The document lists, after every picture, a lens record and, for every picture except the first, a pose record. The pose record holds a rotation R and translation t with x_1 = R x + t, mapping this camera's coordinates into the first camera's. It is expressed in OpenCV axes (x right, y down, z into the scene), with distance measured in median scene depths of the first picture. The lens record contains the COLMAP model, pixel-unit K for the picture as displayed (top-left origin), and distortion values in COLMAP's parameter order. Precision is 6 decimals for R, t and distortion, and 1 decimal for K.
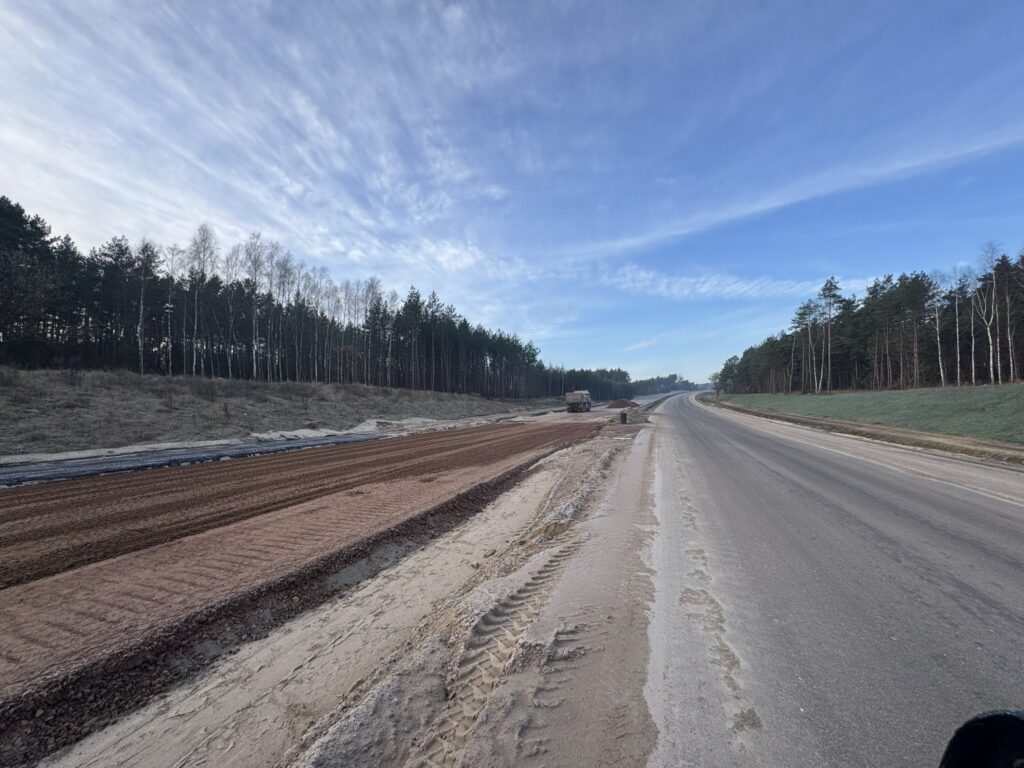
lens RADIAL K [[409.5, 0, 512.0], [0, 409.5, 384.0], [0, 0, 1]] dist [-0.001071, -0.000099]
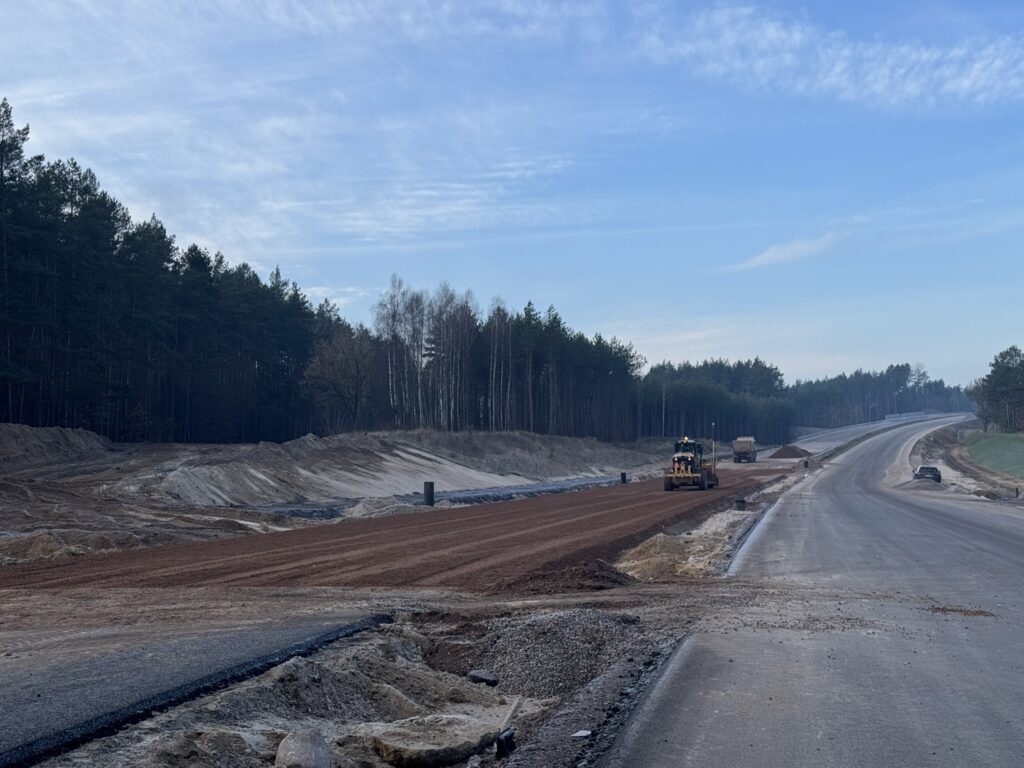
lens RADIAL K [[1441.9, 0, 542.1], [0, 1441.9, 385.0], [0, 0, 1]] dist [0.139934, 0.076592]
pose [[0.992143, 0.017510, 0.123875, -0.365268], [-0.019194, 0.999739, 0.012414, -0.070661], [-0.123625, -0.014694, 0.992220, -1.092085]]
